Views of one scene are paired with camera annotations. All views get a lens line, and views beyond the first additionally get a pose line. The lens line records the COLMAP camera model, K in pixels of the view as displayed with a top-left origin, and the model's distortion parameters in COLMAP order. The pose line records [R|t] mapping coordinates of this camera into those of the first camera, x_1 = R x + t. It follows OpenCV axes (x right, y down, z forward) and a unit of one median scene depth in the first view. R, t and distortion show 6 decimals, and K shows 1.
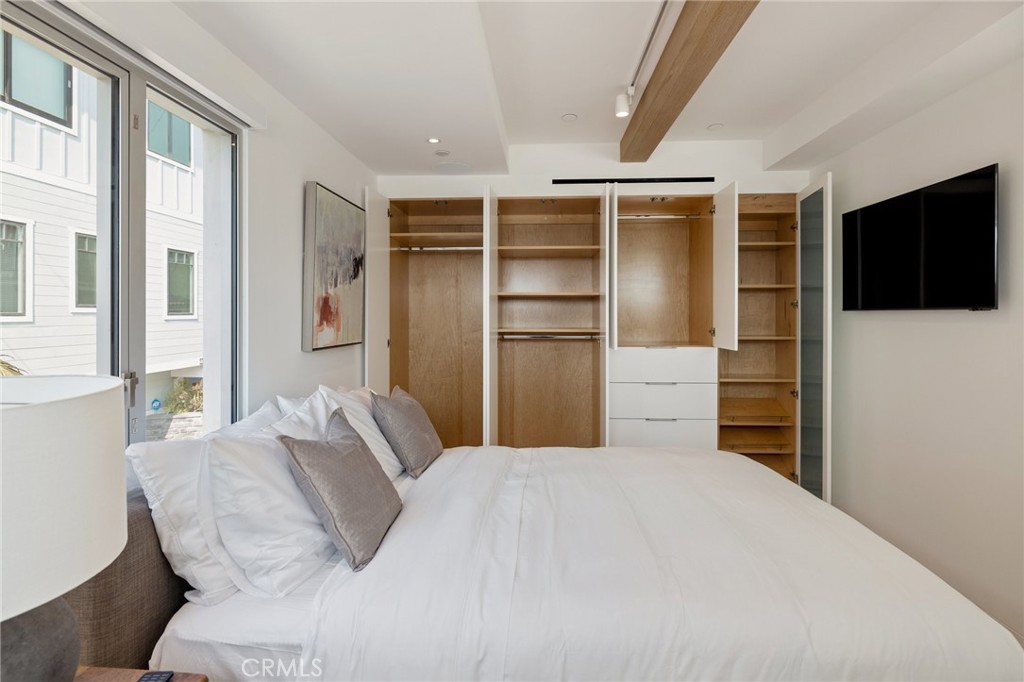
lens RADIAL K [[496.7, 0, 512.6], [0, 496.7, 321.2], [0, 0, 1]] dist [-0.003702, -0.000484]
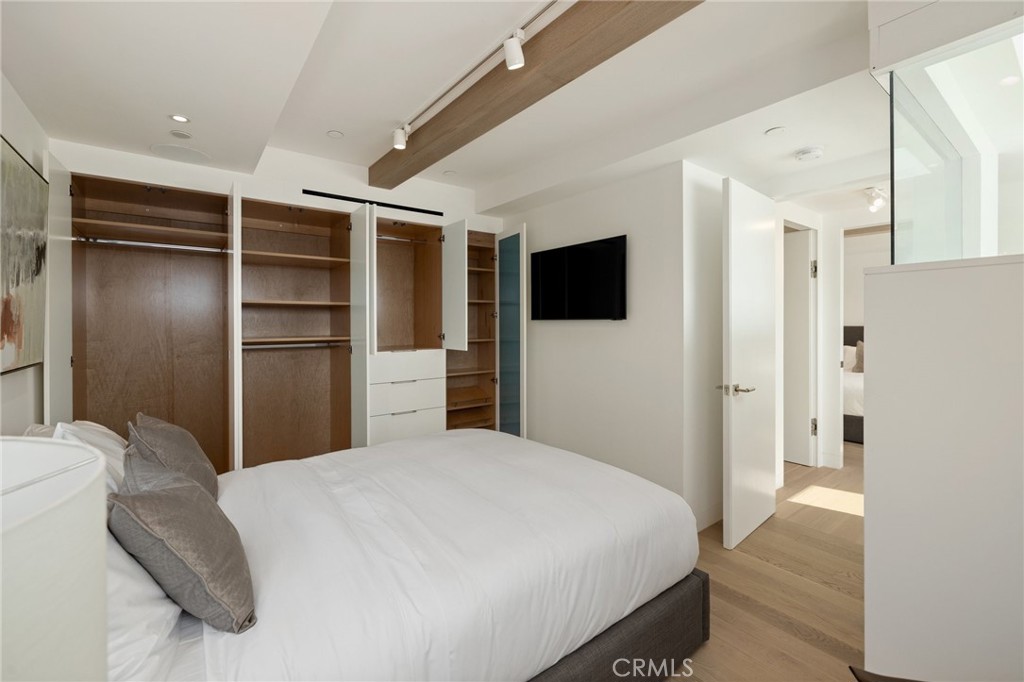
lens RADIAL K [[436.0, 0, 510.0], [0, 436.0, 326.2], [0, 0, 1]] dist [0.000596, -0.000037]
pose [[0.761100, -0.008326, 0.648581, -0.180796], [0.011013, 0.999939, -0.000087, -0.002847], [-0.648541, 0.007209, 0.761145, 0.058010]]
